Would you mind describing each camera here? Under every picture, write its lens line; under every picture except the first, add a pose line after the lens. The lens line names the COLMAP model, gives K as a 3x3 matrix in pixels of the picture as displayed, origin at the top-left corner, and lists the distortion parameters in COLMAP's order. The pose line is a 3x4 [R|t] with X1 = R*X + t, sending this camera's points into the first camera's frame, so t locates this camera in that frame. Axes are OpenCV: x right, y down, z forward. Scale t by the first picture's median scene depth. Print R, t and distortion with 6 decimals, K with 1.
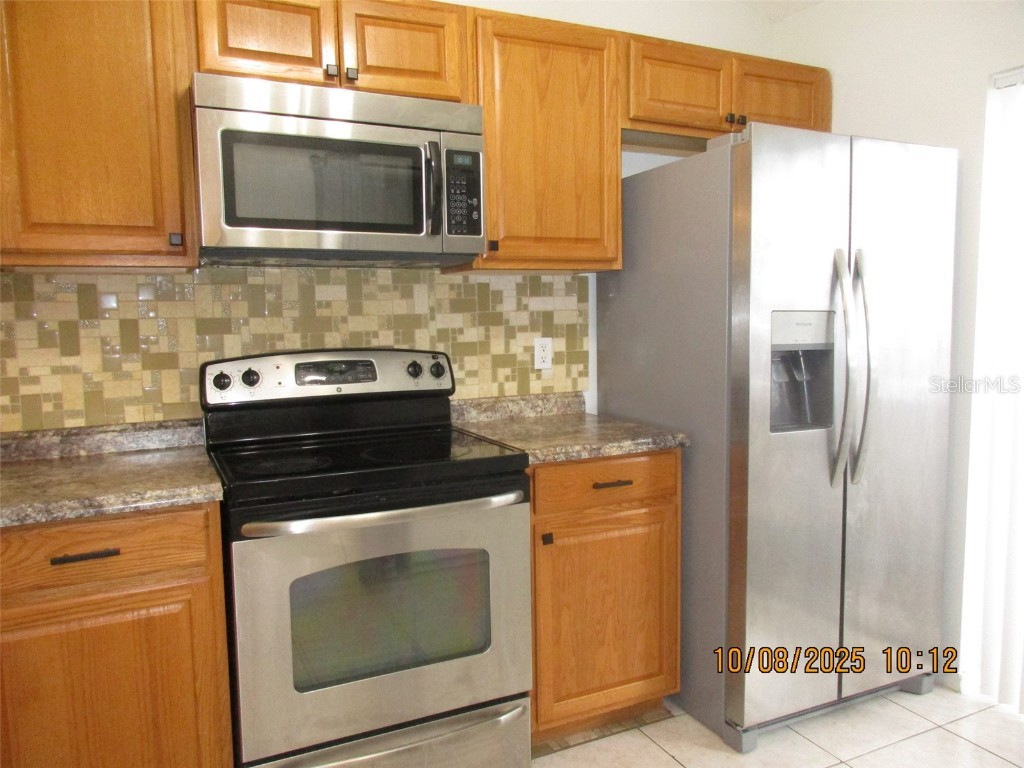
lens RADIAL K [[764.3, 0, 521.0], [0, 764.3, 382.5], [0, 0, 1]] dist [-0.001043, -0.004391]
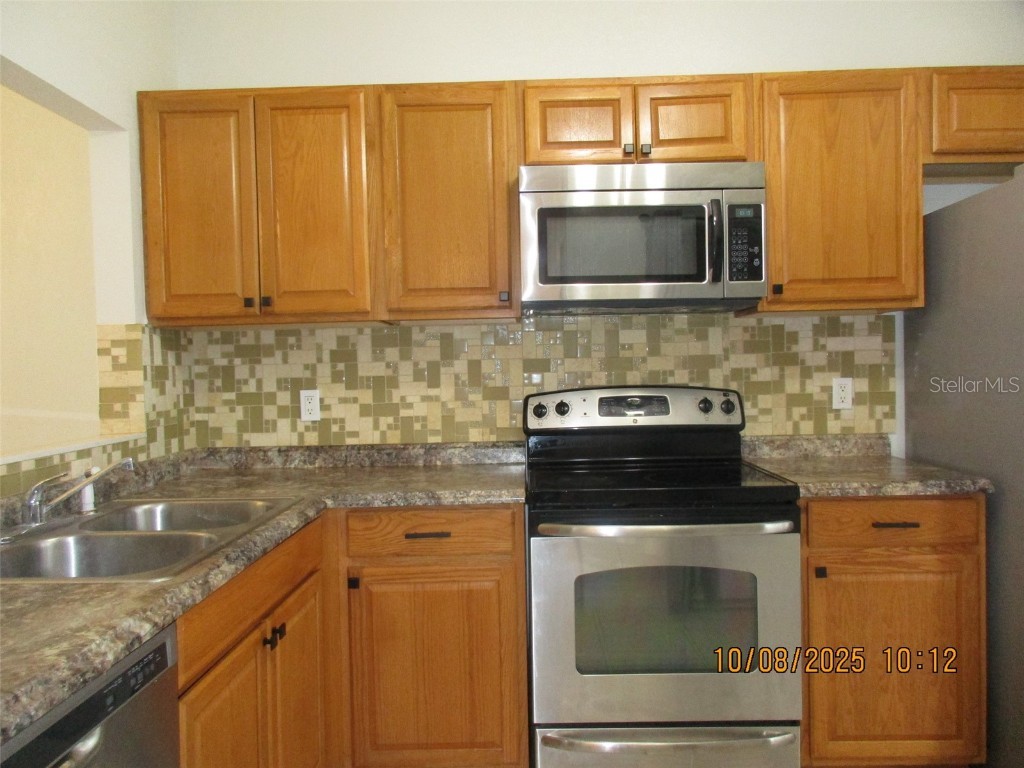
lens RADIAL K [[767.4, 0, 518.7], [0, 767.4, 385.6], [0, 0, 1]] dist [-0.003597, 0.003321]
pose [[0.892410, 0.009584, -0.451123, 0.128265], [-0.035565, 0.998158, -0.049150, 0.019848], [0.449821, 0.059907, 0.891107, -0.102771]]
